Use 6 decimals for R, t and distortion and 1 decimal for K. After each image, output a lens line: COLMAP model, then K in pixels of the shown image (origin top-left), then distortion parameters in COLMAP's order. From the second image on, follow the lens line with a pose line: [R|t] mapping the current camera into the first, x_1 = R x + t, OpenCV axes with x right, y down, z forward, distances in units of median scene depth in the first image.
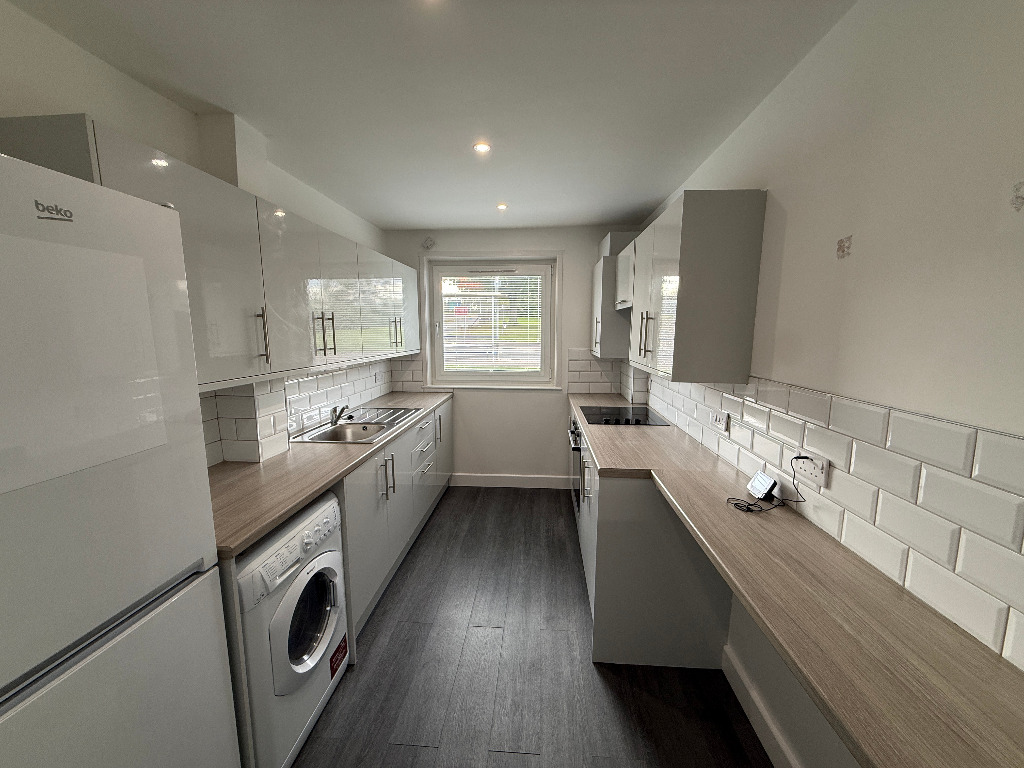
lens RADIAL K [[411.5, 0, 516.0], [0, 411.5, 382.4], [0, 0, 1]] dist [0.000028, 0.000868]
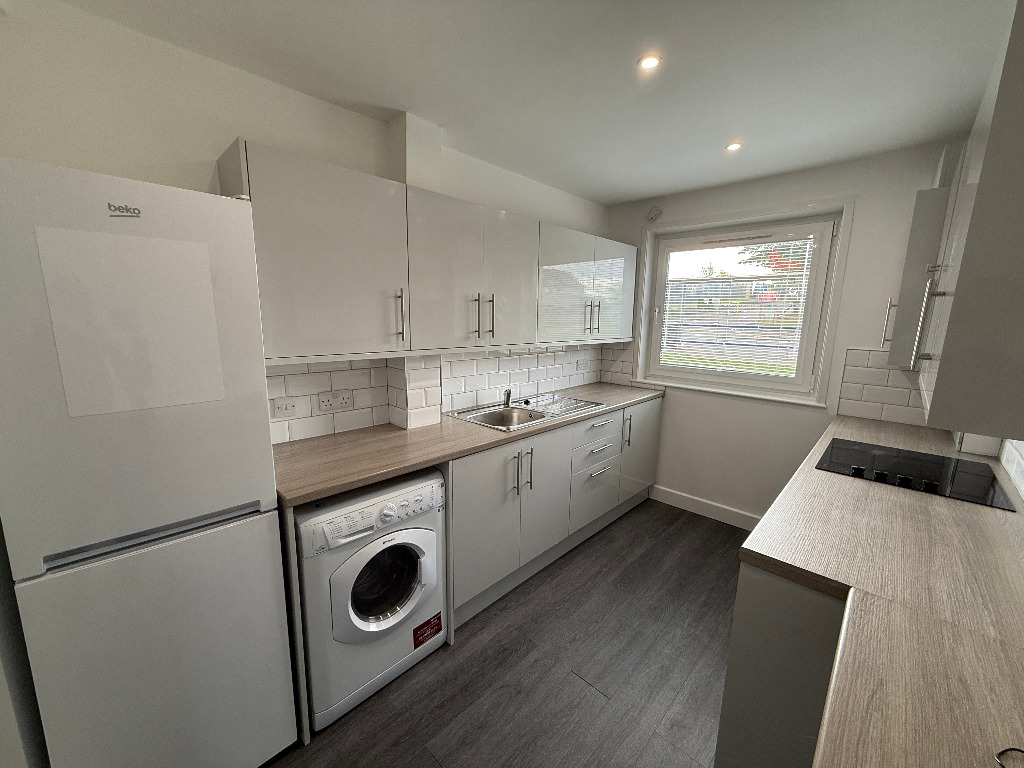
lens RADIAL K [[411.5, 0, 512.4], [0, 411.5, 382.6], [0, 0, 1]] dist [0.000028, 0.000868]
pose [[0.765219, 0.117896, -0.632883, 0.173125], [-0.099620, 0.992932, 0.064517, -0.019281], [0.636016, 0.013678, 0.771555, 0.190171]]
